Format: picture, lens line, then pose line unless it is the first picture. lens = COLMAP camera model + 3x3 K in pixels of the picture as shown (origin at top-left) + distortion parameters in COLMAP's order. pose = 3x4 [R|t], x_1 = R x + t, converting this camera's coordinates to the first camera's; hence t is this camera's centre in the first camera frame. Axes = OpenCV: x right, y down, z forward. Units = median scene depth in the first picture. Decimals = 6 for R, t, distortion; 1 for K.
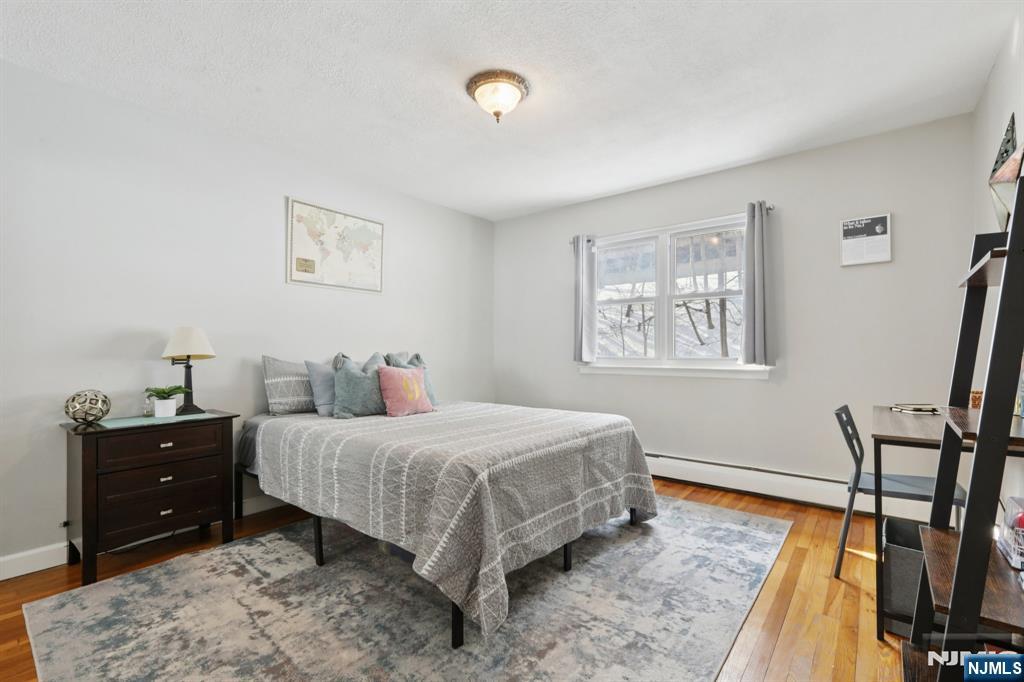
lens RADIAL K [[469.9, 0, 506.3], [0, 469.9, 342.3], [0, 0, 1]] dist [-0.003350, 0.000054]
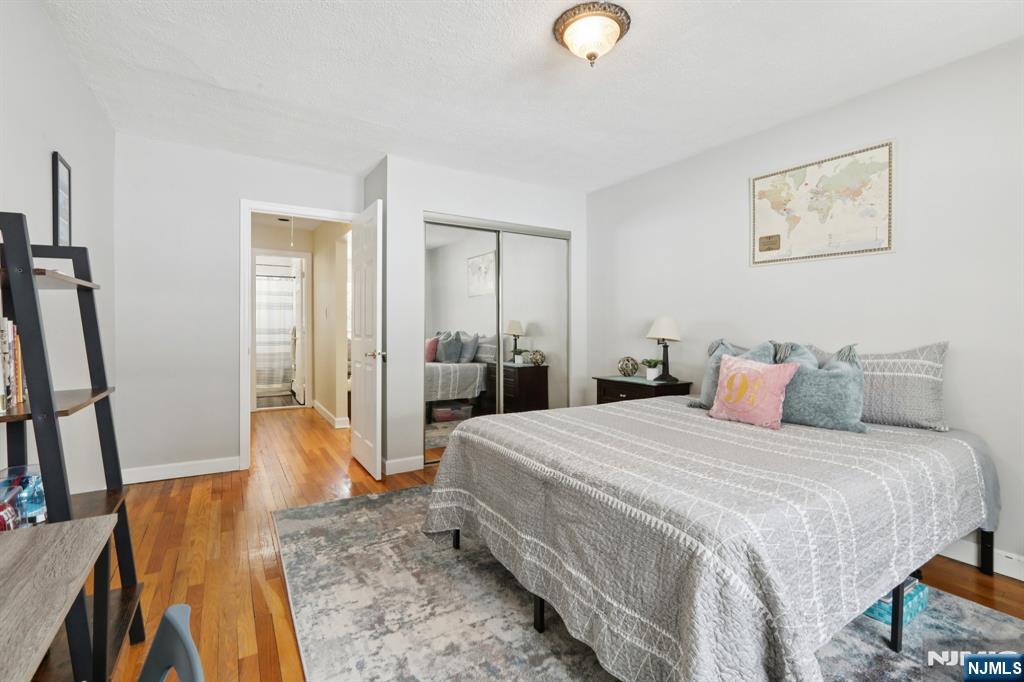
lens RADIAL K [[461.2, 0, 511.4], [0, 461.2, 322.7], [0, 0, 1]] dist [-0.002536, -0.000164]
pose [[-0.338731, -0.009091, -0.940839, 0.792372], [0.009414, 0.999871, -0.013051, -0.003014], [0.940836, -0.013278, -0.338602, 1.131267]]
